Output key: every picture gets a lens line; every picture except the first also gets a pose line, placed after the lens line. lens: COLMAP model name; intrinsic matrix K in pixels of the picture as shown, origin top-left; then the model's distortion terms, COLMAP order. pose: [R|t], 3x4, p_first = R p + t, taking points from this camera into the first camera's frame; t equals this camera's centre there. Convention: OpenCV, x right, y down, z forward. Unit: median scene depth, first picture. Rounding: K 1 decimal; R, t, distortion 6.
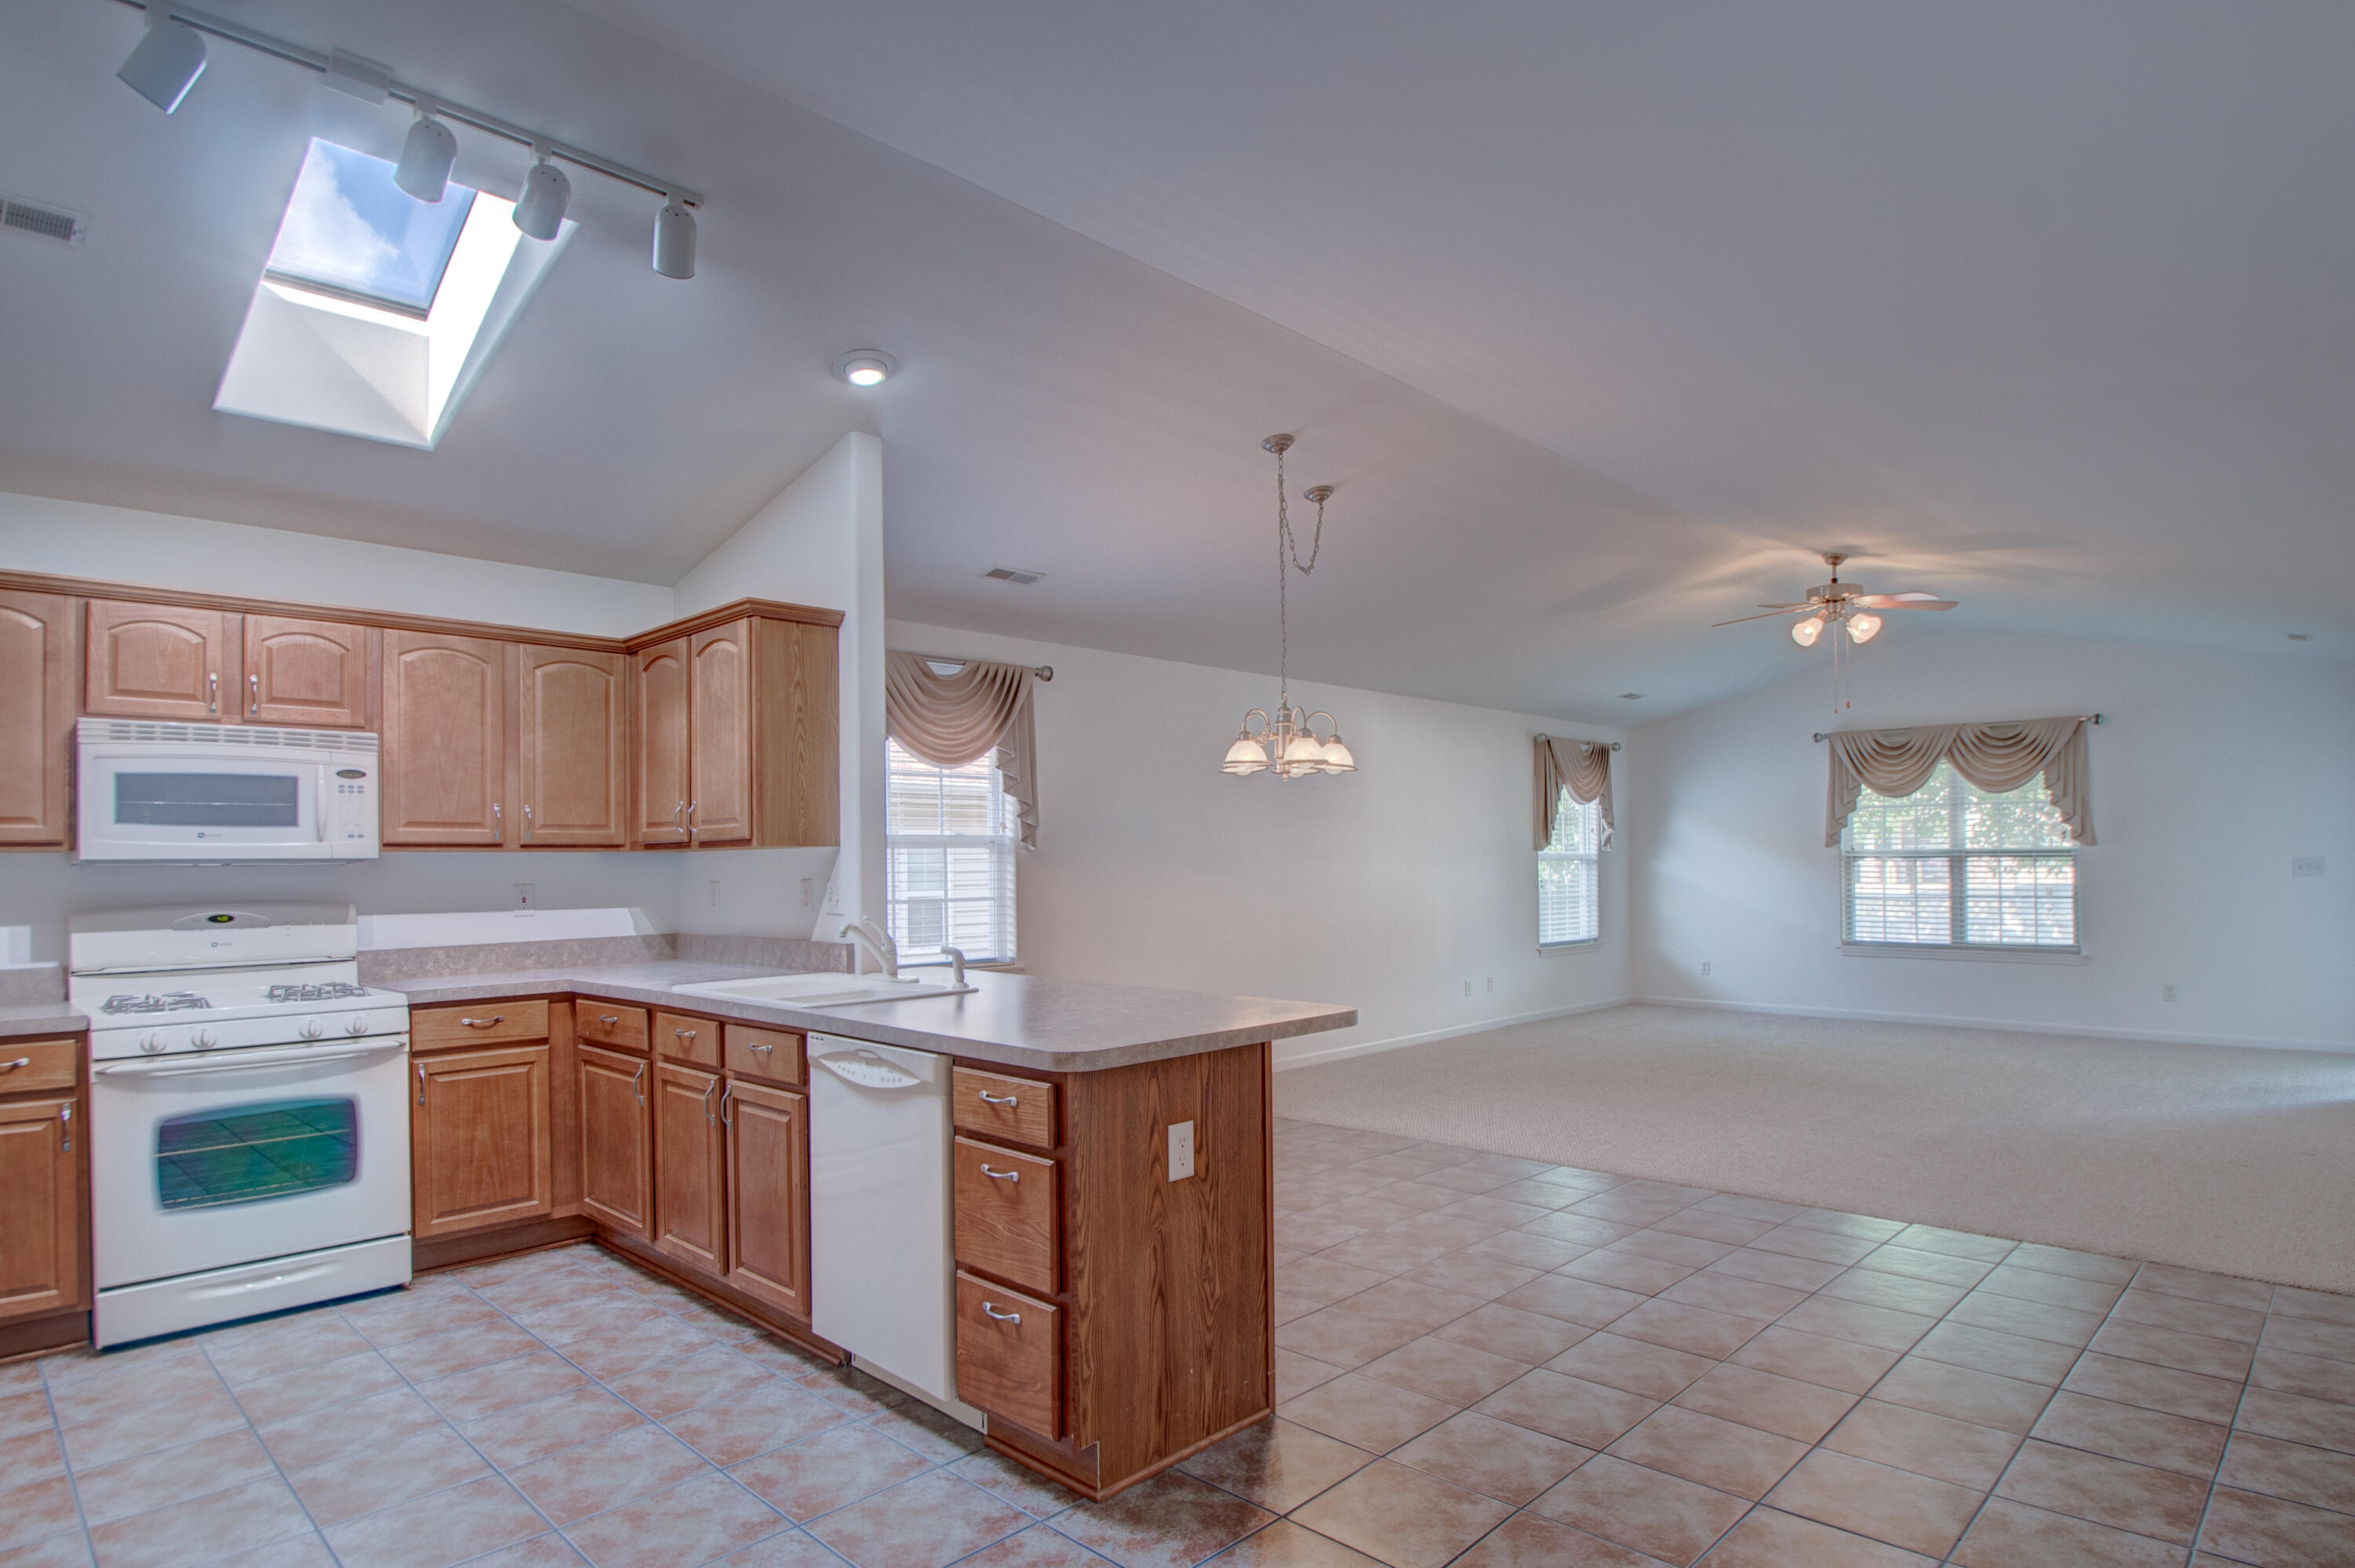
lens RADIAL K [[1272.0, 0, 1207.4], [0, 1272.0, 851.8], [0, 0, 1]] dist [-0.020955, -0.004869]
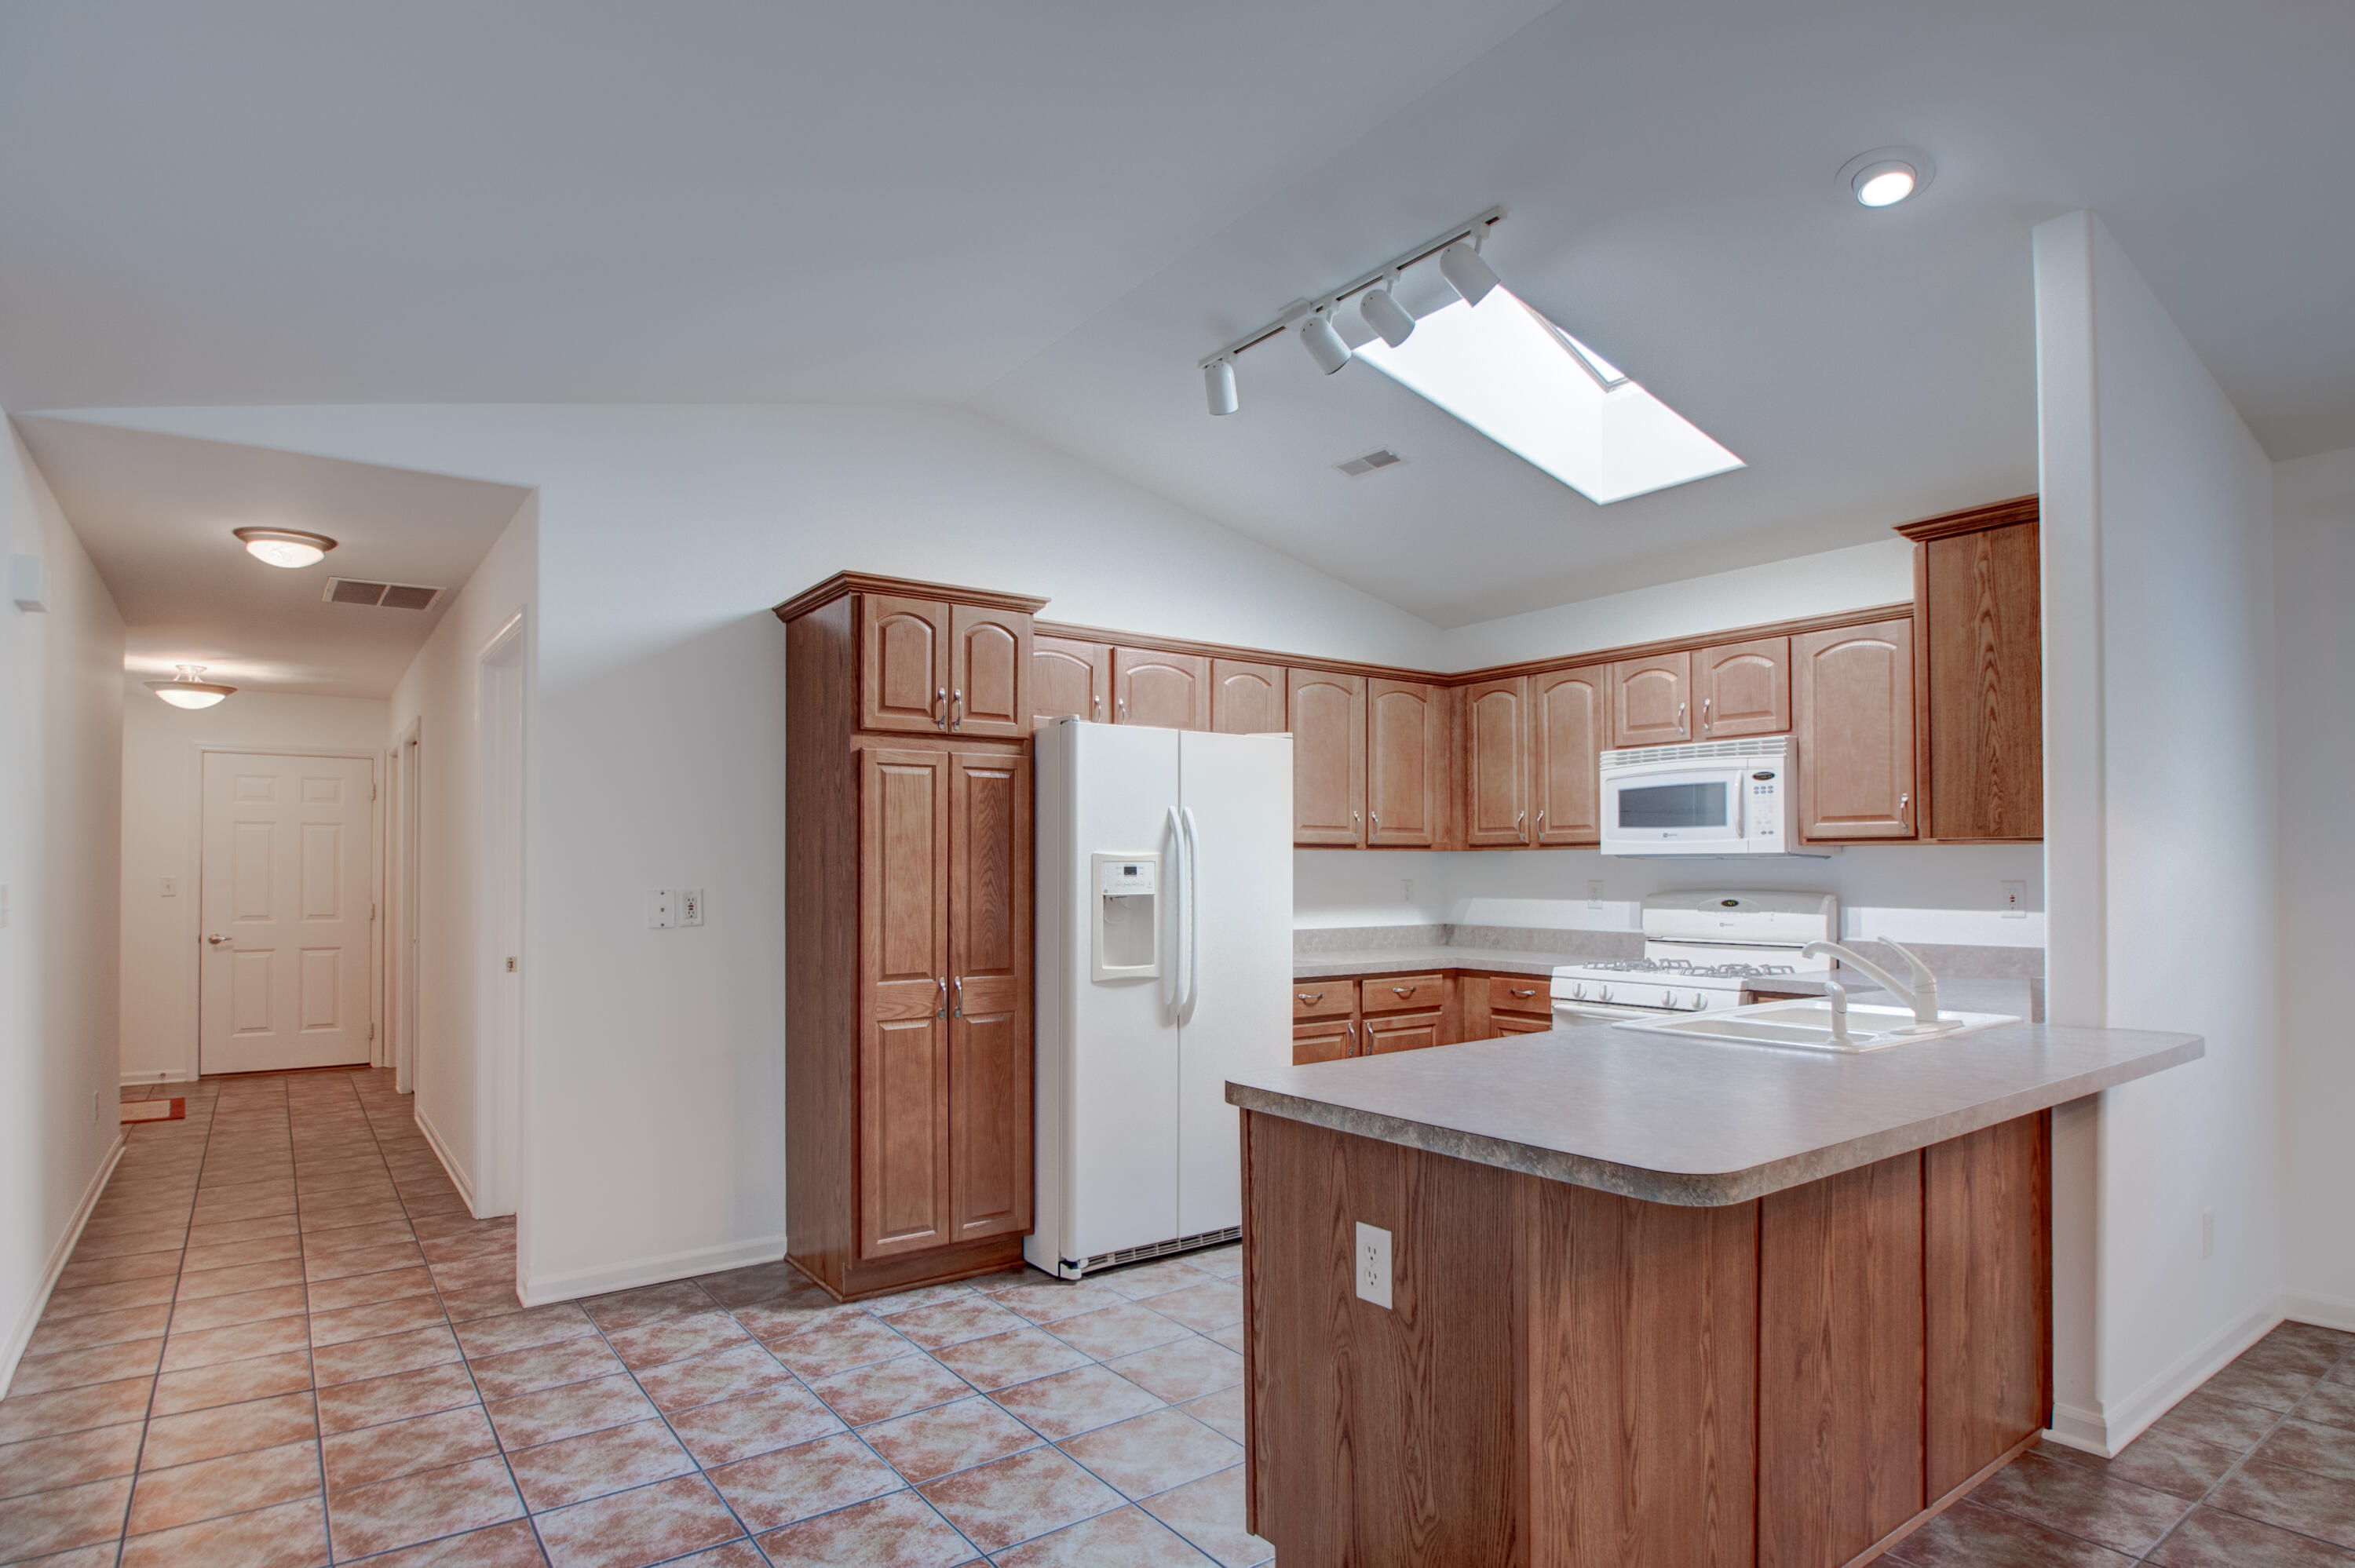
lens RADIAL K [[1272.0, 0, 1204.9], [0, 1272.0, 866.8], [0, 0, 1]] dist [-0.020955, -0.004869]
pose [[-0.165357, 0.012636, -0.986153, 0.506147], [0.012530, 0.999864, 0.010711, -0.000900], [0.986154, -0.010586, -0.165493, 0.734976]]
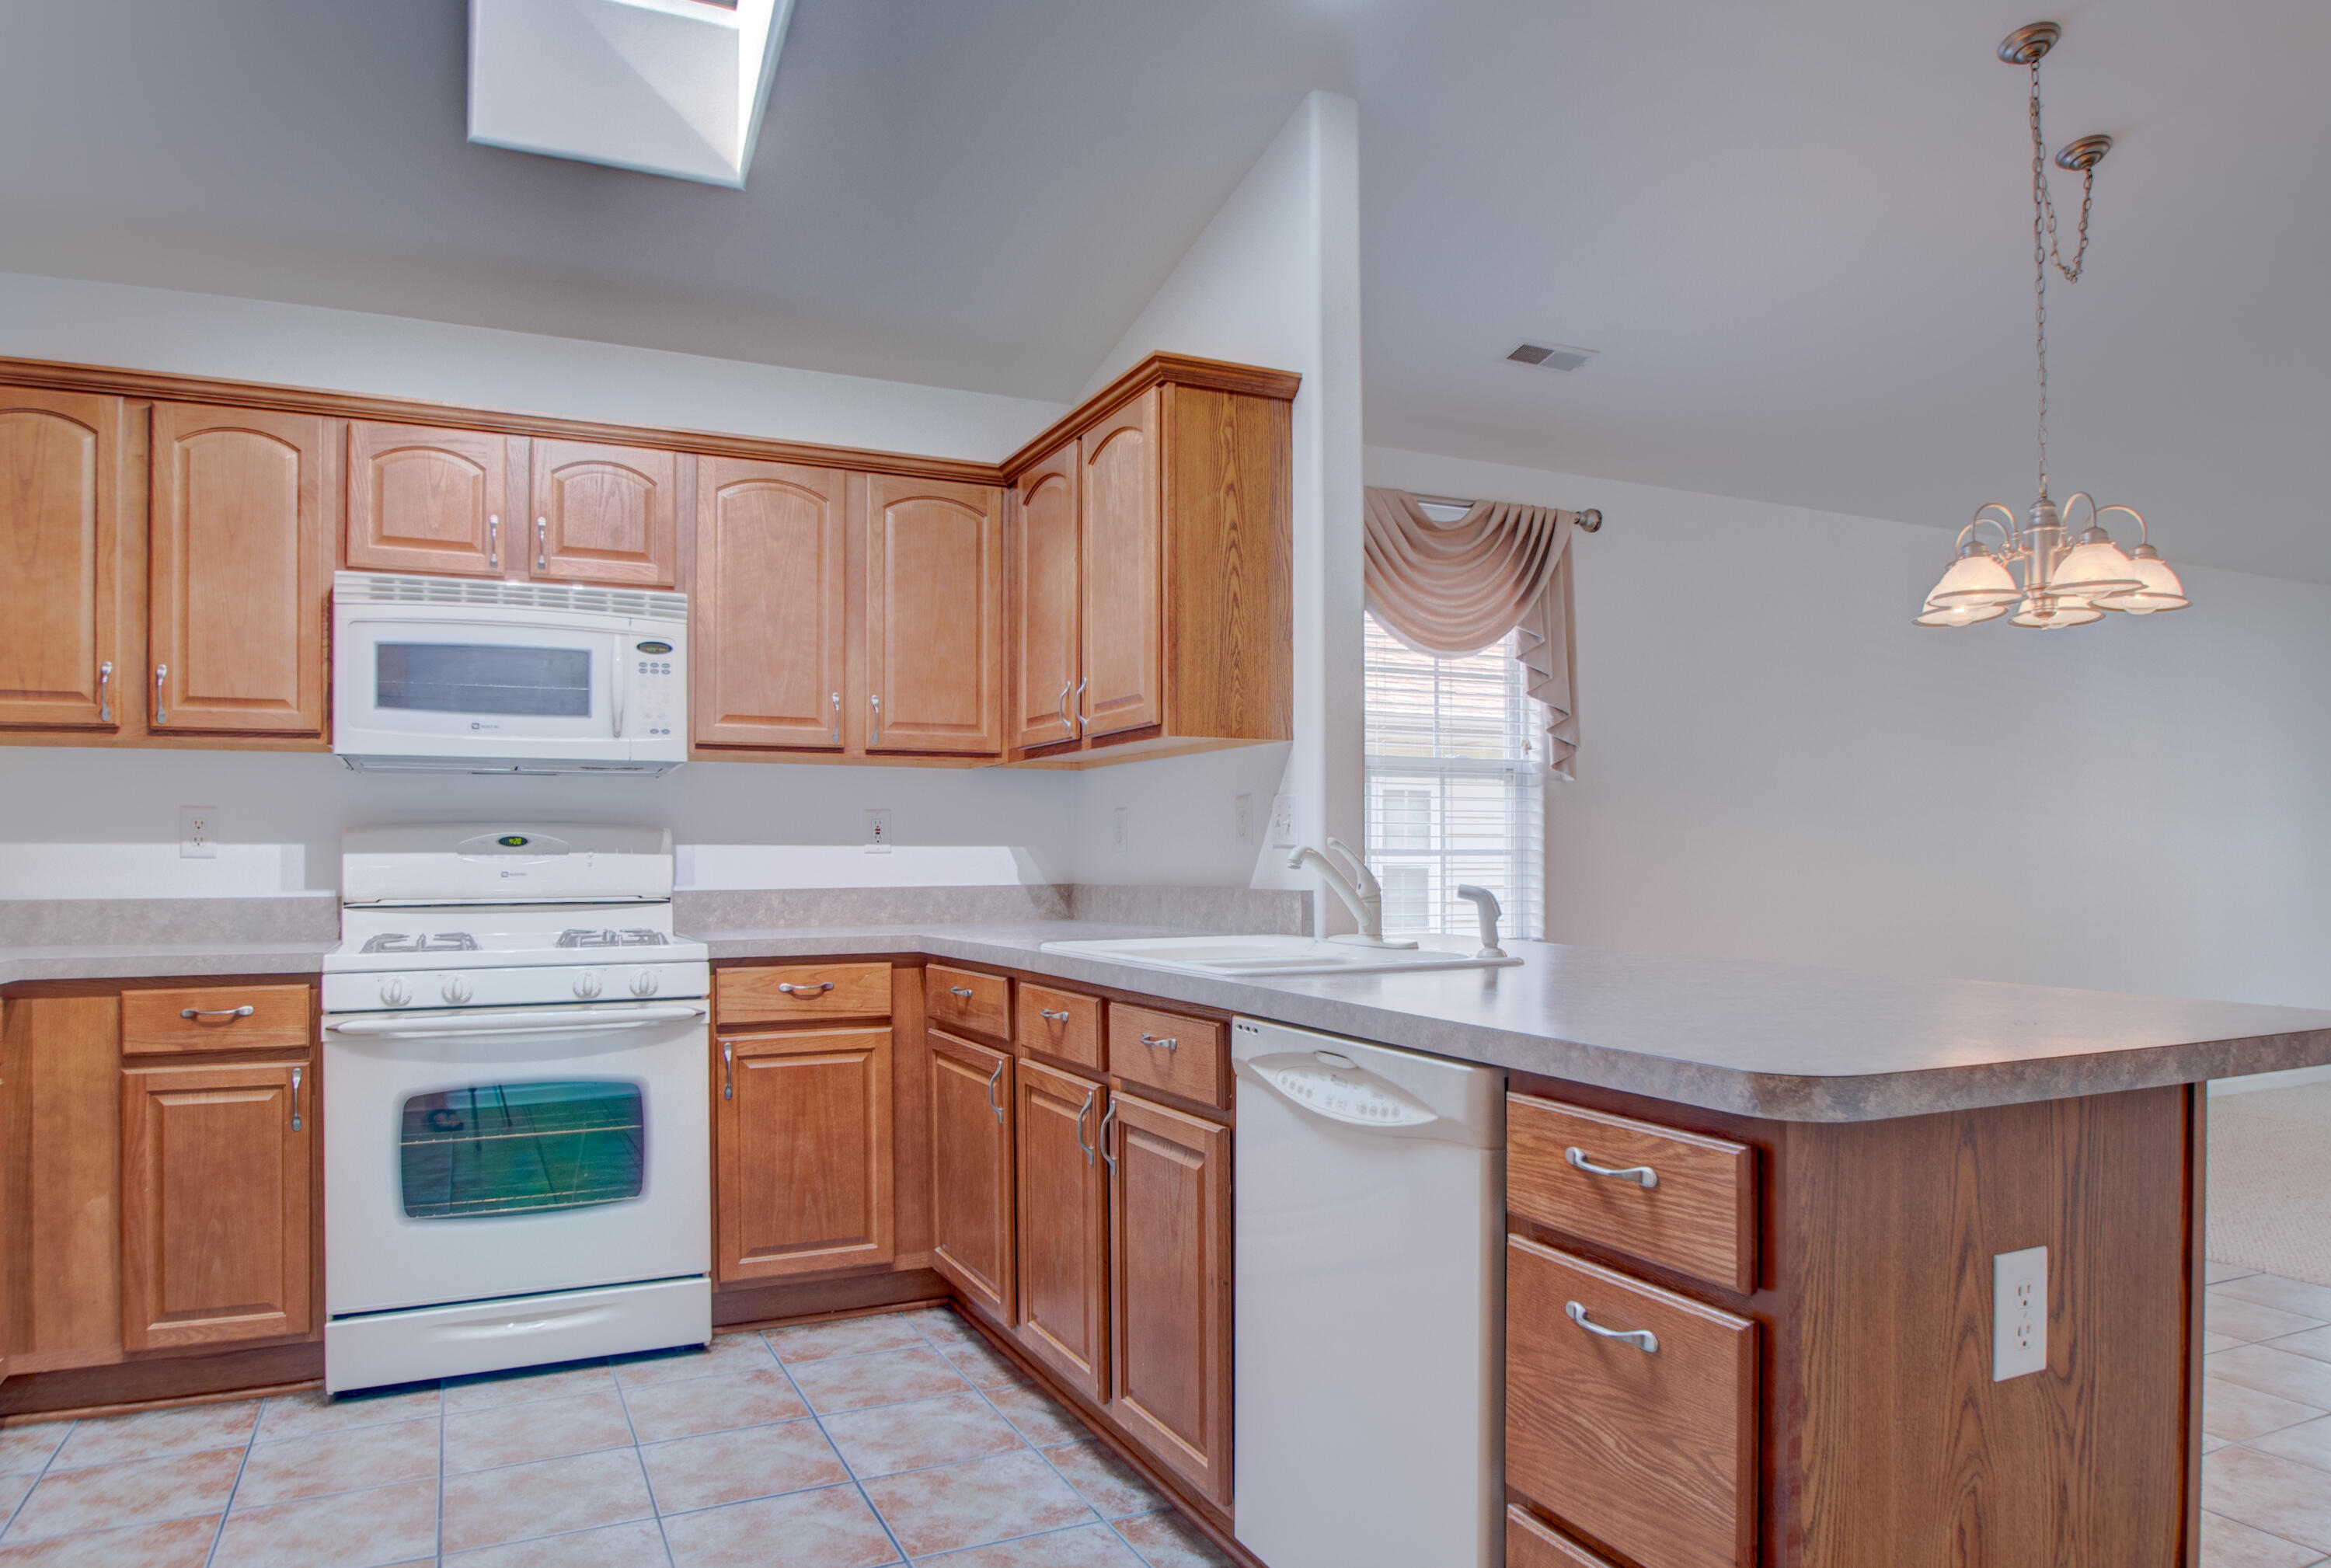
lens RADIAL K [[1514.3, 0, 1163.0], [0, 1514.3, 854.2], [0, 0, 1]] dist [-0.030410, 0.000200]
pose [[0.932196, 0.009446, -0.361831, -0.080604], [-0.006086, 0.999927, 0.010423, 0.050982], [0.361904, -0.007514, 0.932185, 0.290459]]
